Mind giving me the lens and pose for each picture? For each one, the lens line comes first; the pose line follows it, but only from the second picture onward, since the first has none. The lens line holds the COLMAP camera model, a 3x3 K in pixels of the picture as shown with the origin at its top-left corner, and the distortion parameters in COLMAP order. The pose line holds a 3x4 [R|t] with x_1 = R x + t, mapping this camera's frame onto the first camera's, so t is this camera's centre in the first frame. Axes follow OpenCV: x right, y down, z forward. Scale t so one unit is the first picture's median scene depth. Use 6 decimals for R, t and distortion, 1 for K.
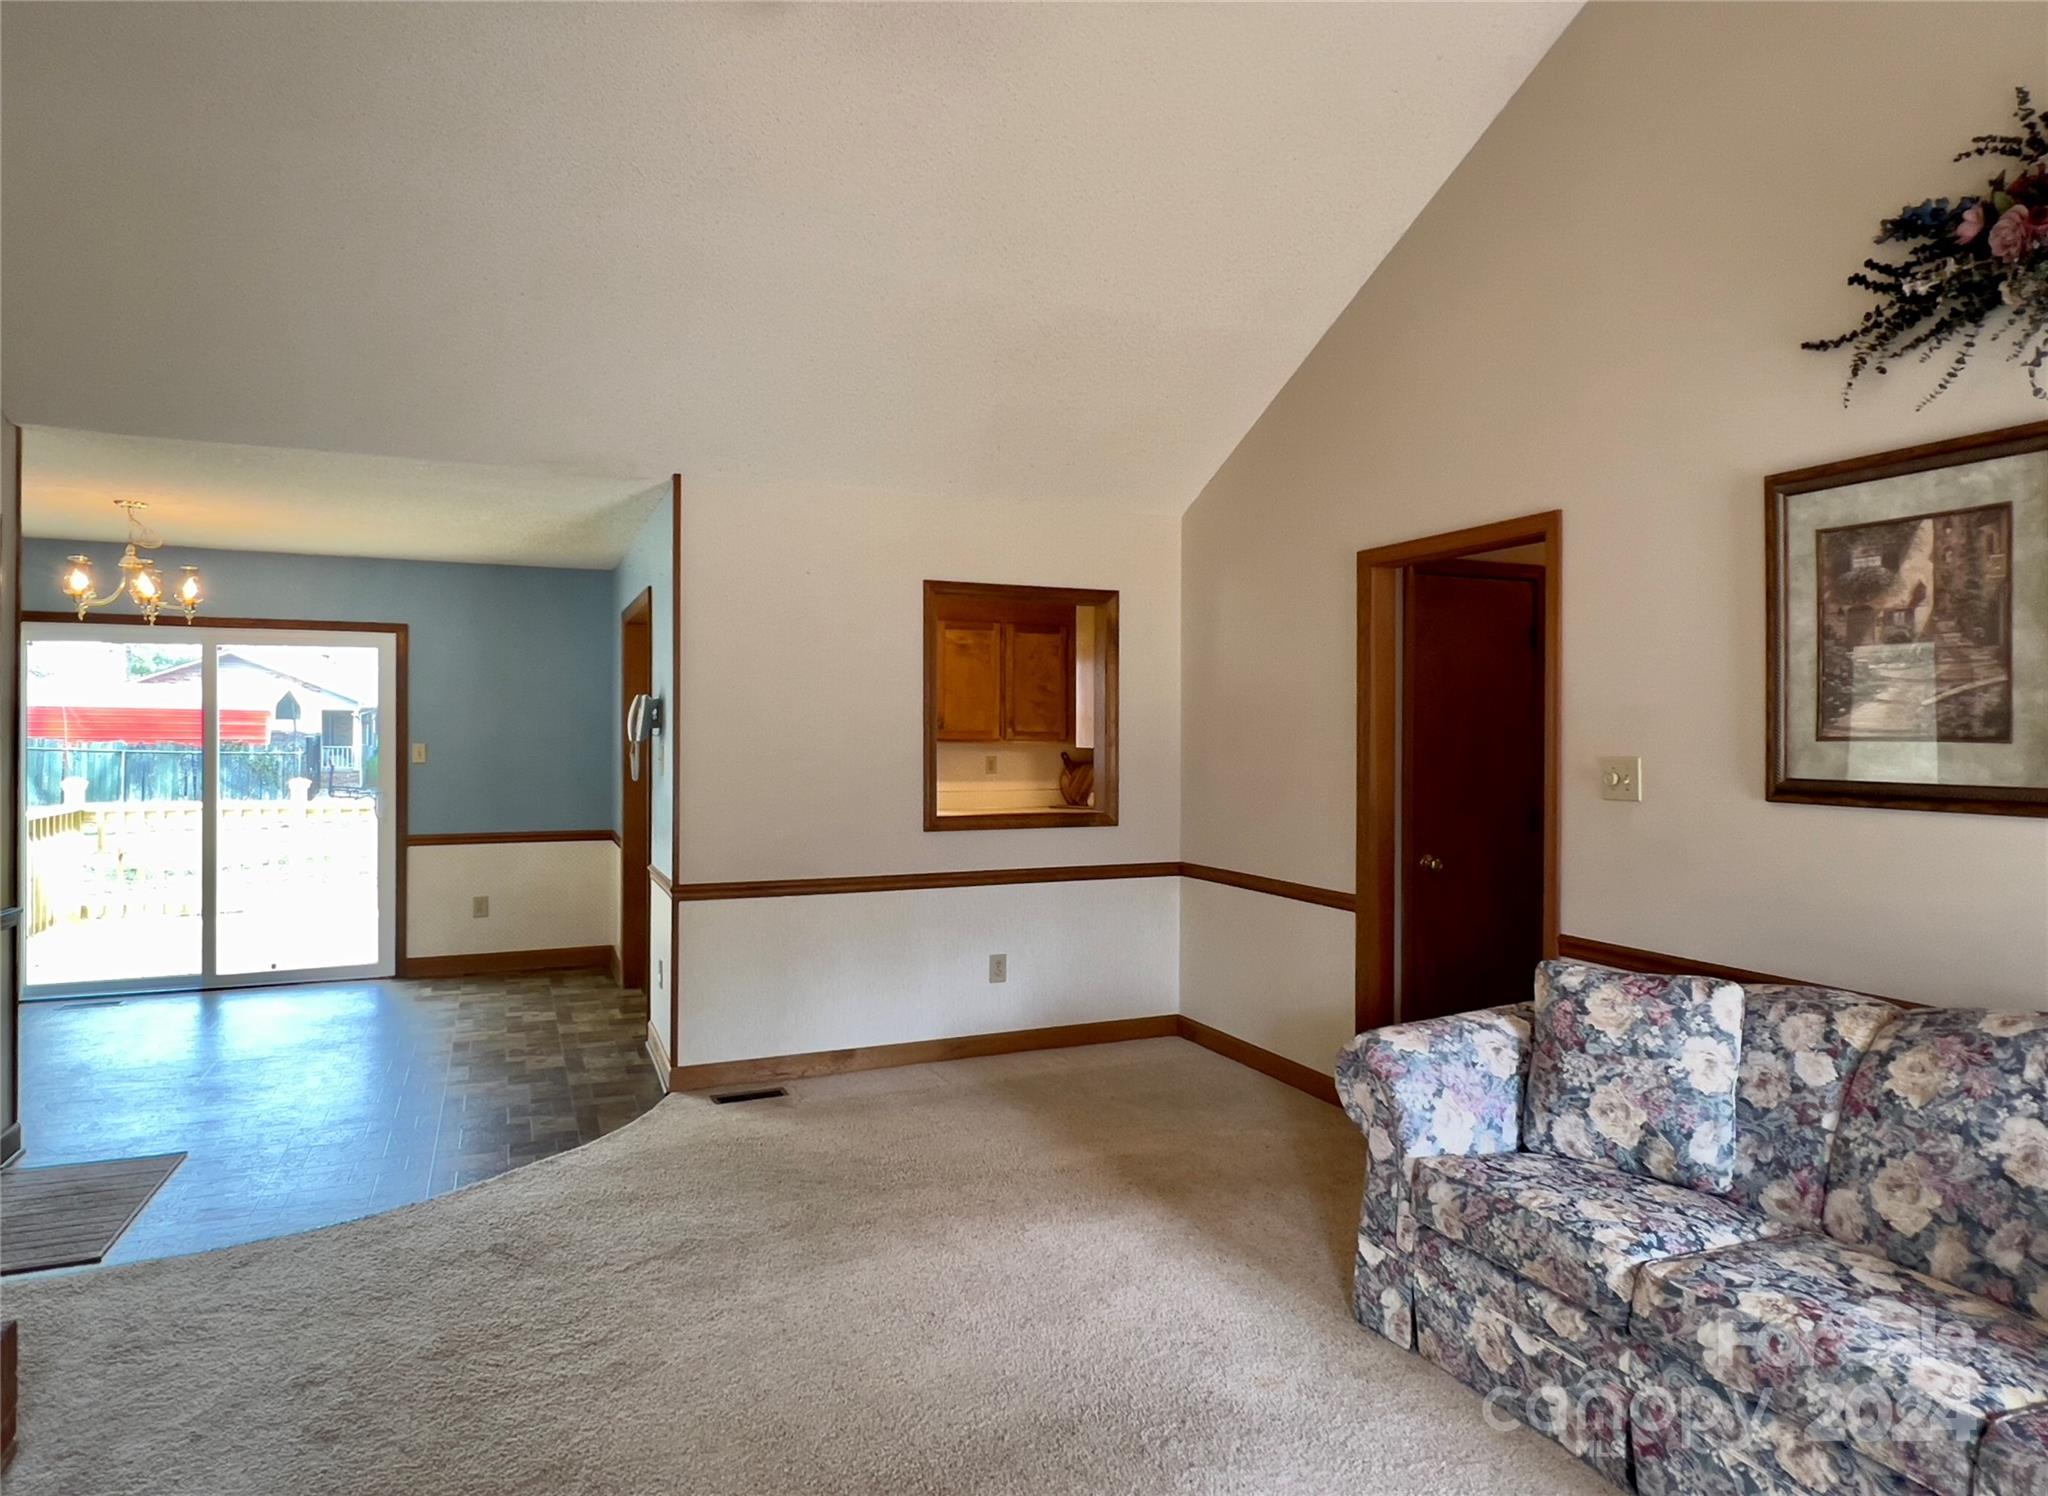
lens RADIAL K [[1211.5, 0, 1023.5], [0, 1211.5, 738.4], [0, 0, 1]] dist [0.001713, 0.000110]
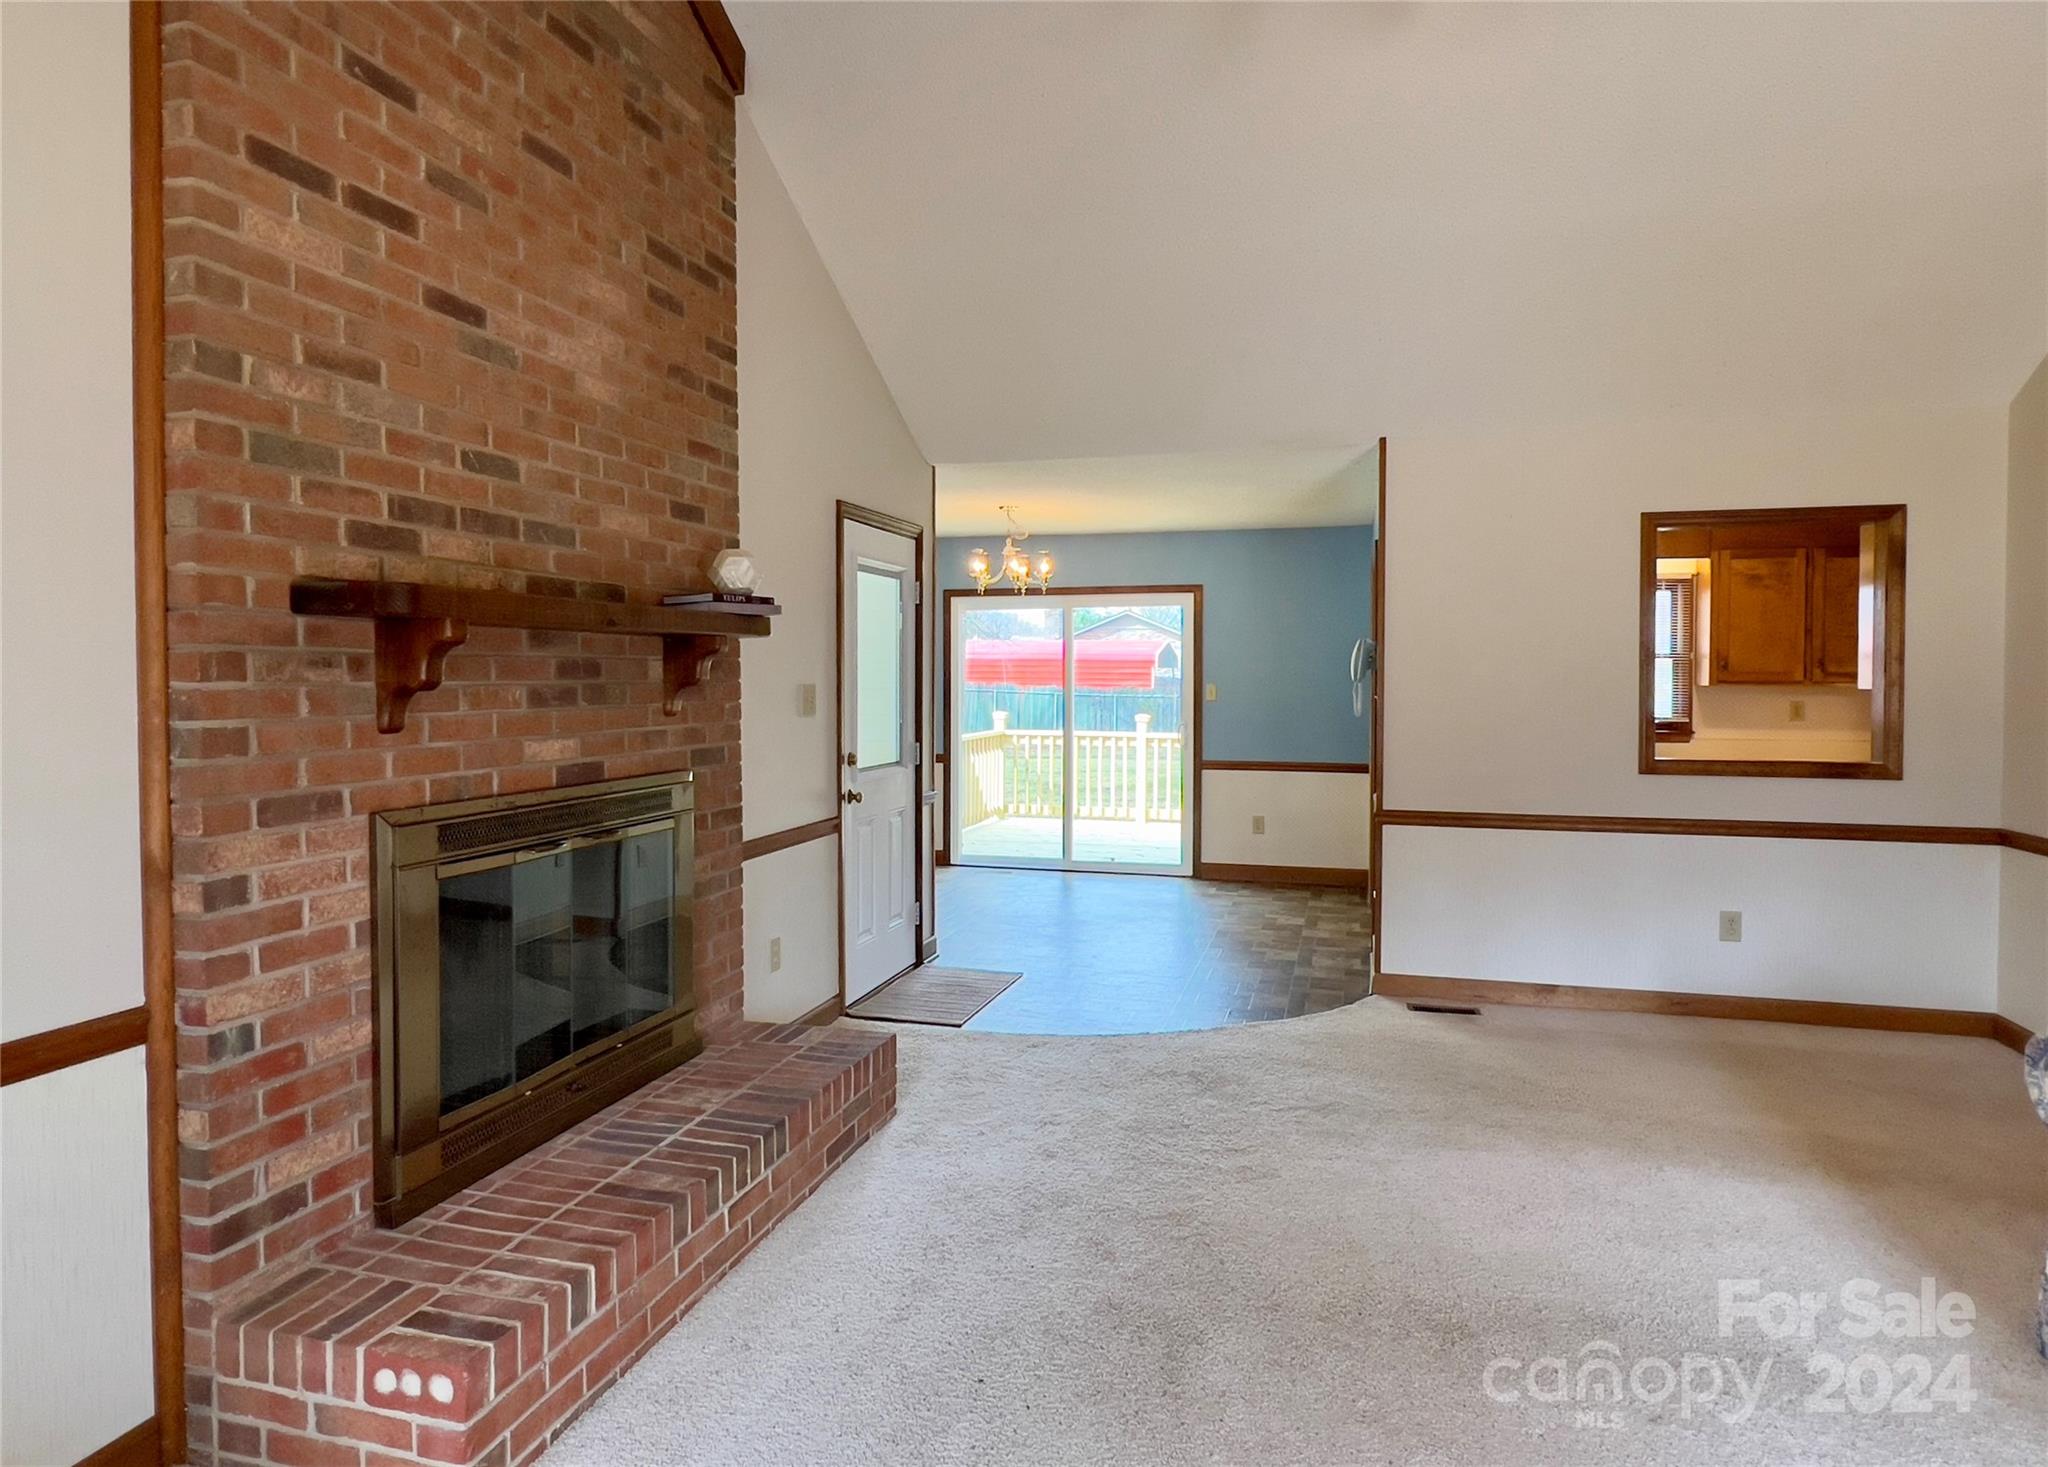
lens RADIAL K [[1232.2, 0, 1019.9], [0, 1232.2, 730.8], [0, 0, 1]] dist [0.007634, 0.001136]
pose [[0.773208, 0.025773, -0.633629, 0.153501], [-0.002897, 0.999307, 0.037113, 0.006851], [0.634146, -0.026860, 0.772746, -0.071679]]
